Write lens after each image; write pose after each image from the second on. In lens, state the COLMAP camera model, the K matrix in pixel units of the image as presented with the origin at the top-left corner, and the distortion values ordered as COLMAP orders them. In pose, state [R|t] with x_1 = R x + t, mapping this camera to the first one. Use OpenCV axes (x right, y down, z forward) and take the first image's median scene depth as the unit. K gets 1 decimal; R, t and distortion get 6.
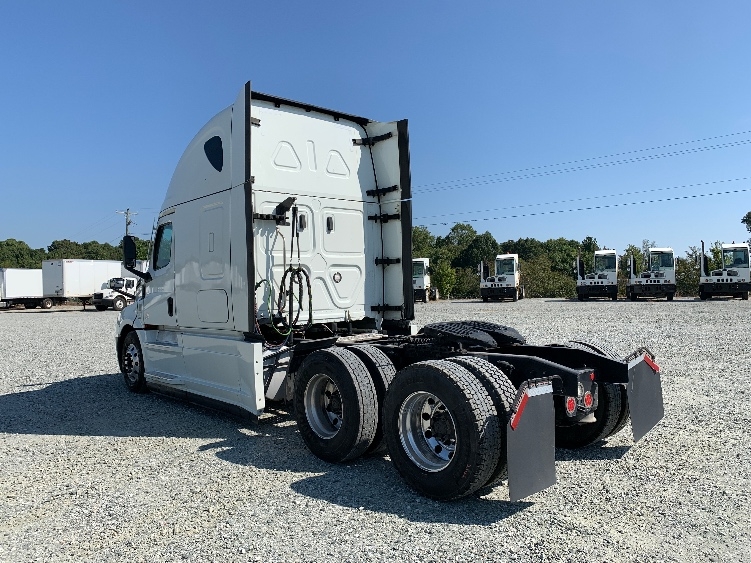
lens RADIAL K [[557.3, 0, 377.8], [0, 557.3, 283.0], [0, 0, 1]] dist [0.041105, 0.000083]
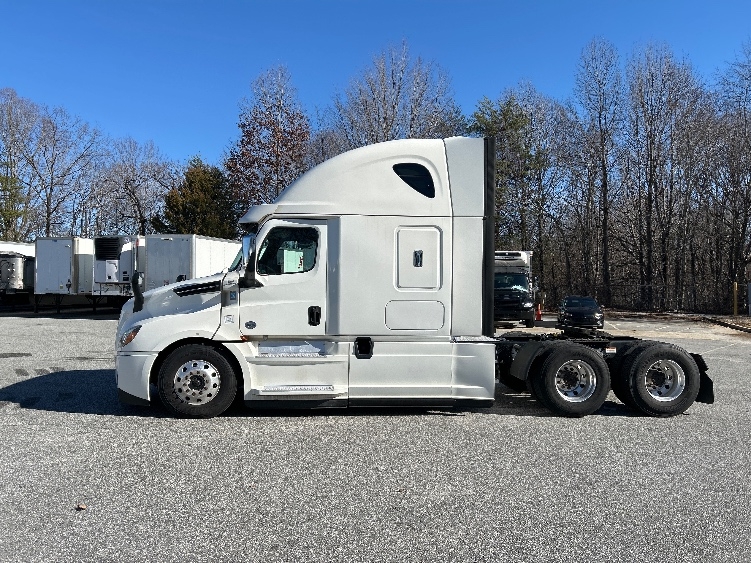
lens RADIAL K [[566.2, 0, 377.1], [0, 566.2, 289.9], [0, 0, 1]] dist [0.029164, -0.002475]
pose [[0.578164, 0.038082, 0.815031, -1.175946], [-0.032955, 0.999185, -0.023309, 0.019499], [-0.815255, -0.013383, 0.578948, 0.374726]]
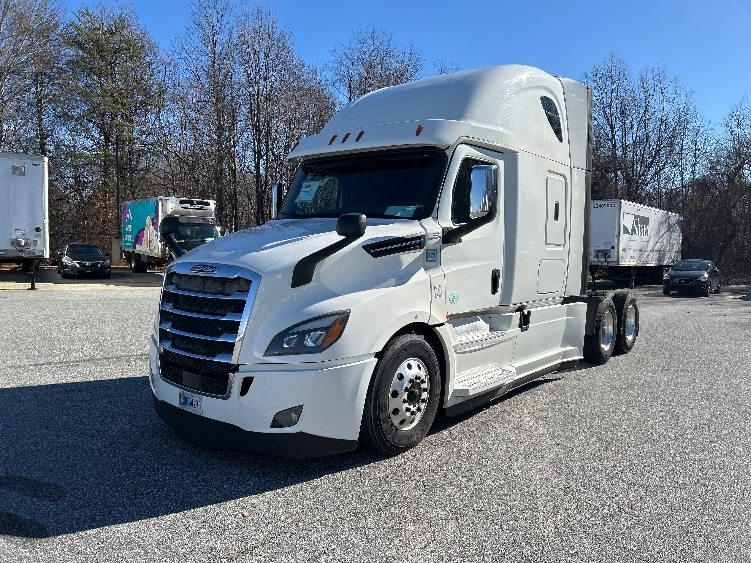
lens RADIAL K [[557.3, 0, 377.8], [0, 557.3, 283.0], [0, 0, 1]] dist [0.041105, 0.000083]
pose [[-0.148350, -0.033357, 0.988372, -1.139894], [-0.018863, 0.999345, 0.030896, 0.027933], [-0.988755, -0.014060, -0.148882, 1.346175]]
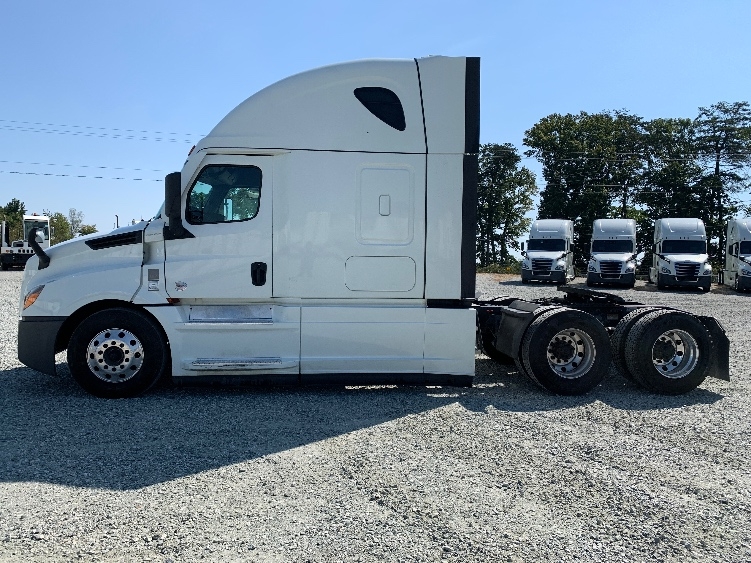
lens RADIAL K [[550.2, 0, 368.0], [0, 550.2, 281.0], [0, 0, 1]] dist [0.030544, -0.002672]
pose [[0.571053, -0.001077, 0.820913, -0.982276], [-0.039325, 0.998815, 0.028667, 0.025777], [-0.819971, -0.048653, 0.570334, 0.457708]]
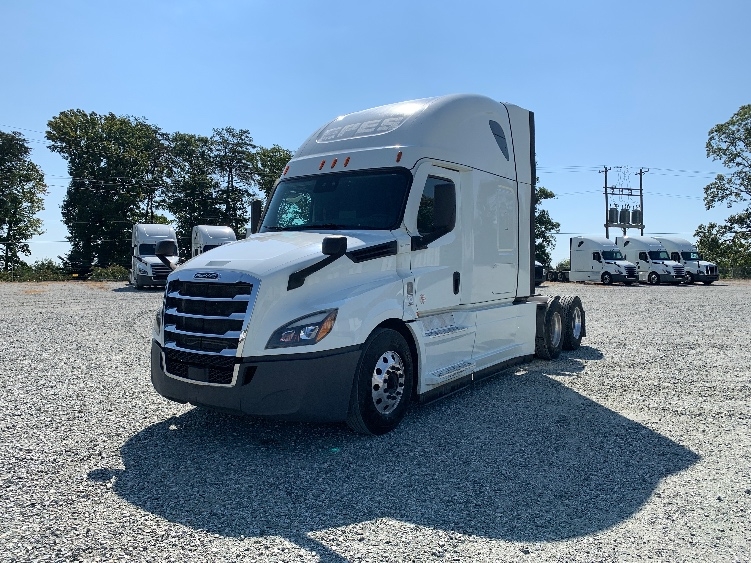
lens RADIAL K [[551.9, 0, 372.3], [0, 551.9, 265.5], [0, 0, 1]] dist [0.046624, 0.000288]
pose [[-0.218169, 0.023079, 0.975638, -1.219659], [0.004313, 0.999733, -0.022685, 0.038085], [-0.975902, -0.000741, -0.218210, 1.389833]]
